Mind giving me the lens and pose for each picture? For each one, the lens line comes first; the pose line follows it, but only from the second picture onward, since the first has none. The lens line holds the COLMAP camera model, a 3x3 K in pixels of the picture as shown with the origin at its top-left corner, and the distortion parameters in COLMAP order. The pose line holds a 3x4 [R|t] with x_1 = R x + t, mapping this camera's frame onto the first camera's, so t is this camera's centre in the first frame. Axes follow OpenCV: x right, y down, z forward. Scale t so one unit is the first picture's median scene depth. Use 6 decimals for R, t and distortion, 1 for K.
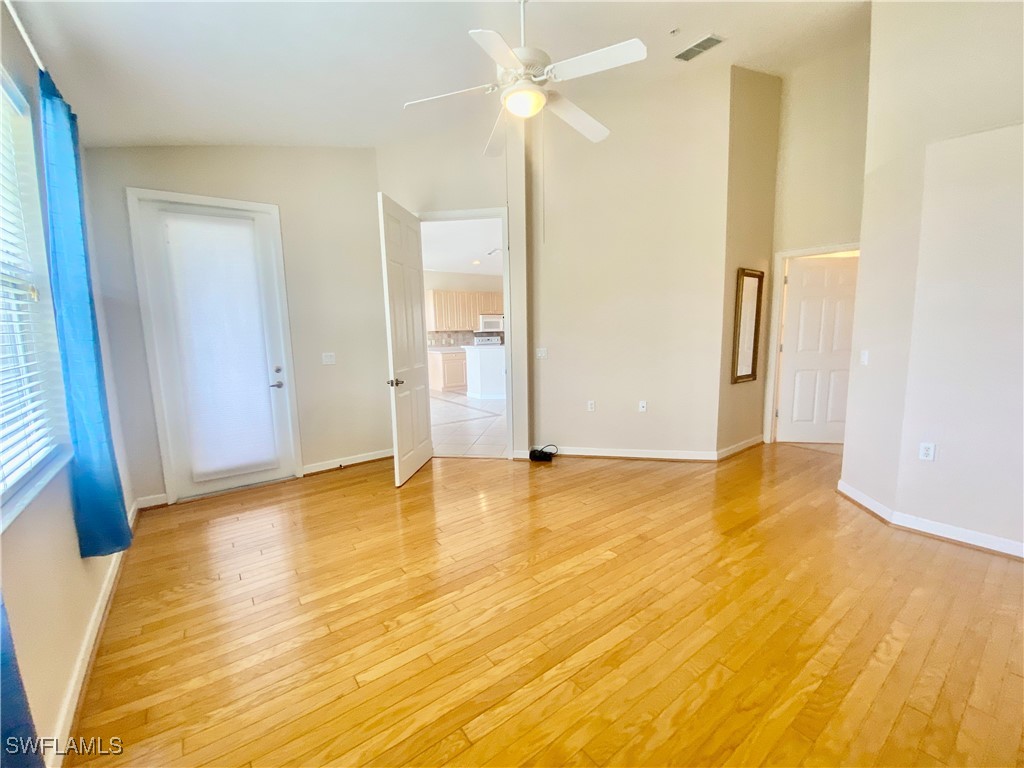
lens RADIAL K [[426.9, 0, 514.4], [0, 426.9, 382.0], [0, 0, 1]] dist [0.017275, -0.003309]
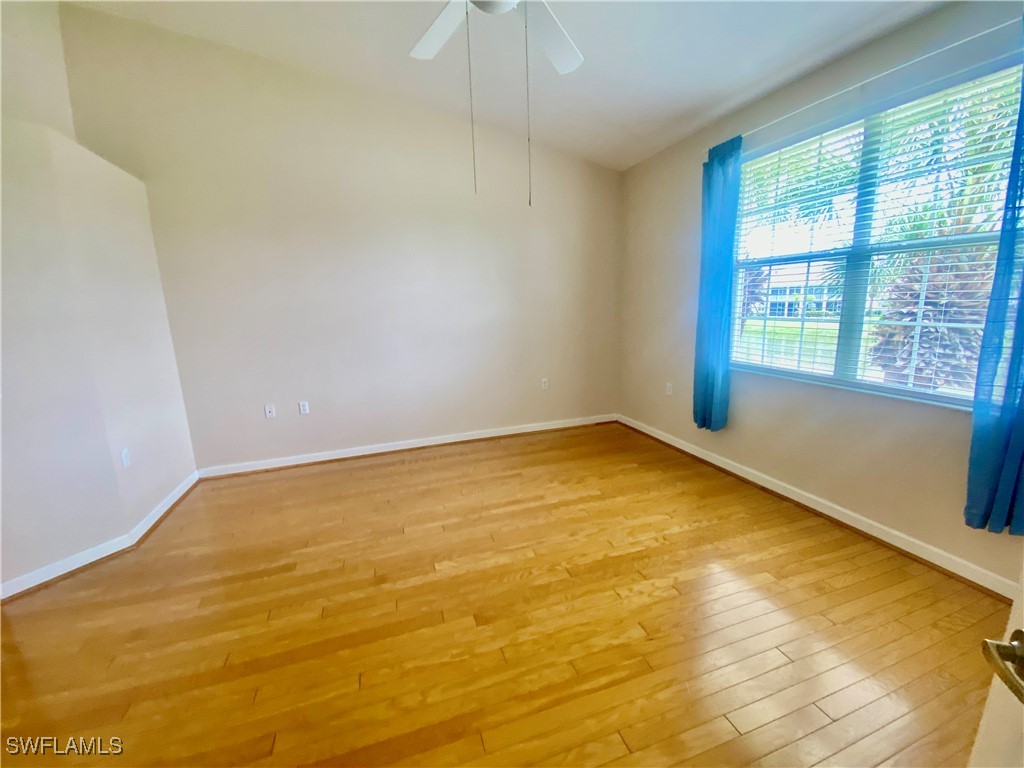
lens RADIAL K [[413.5, 0, 515.8], [0, 413.5, 386.5], [0, 0, 1]] dist [-0.009708, -0.005354]
pose [[-0.950417, -0.009438, 0.310834, -0.247019], [0.095547, 0.942329, 0.320759, -0.278269], [-0.295935, 0.334555, -0.894704, 2.025233]]
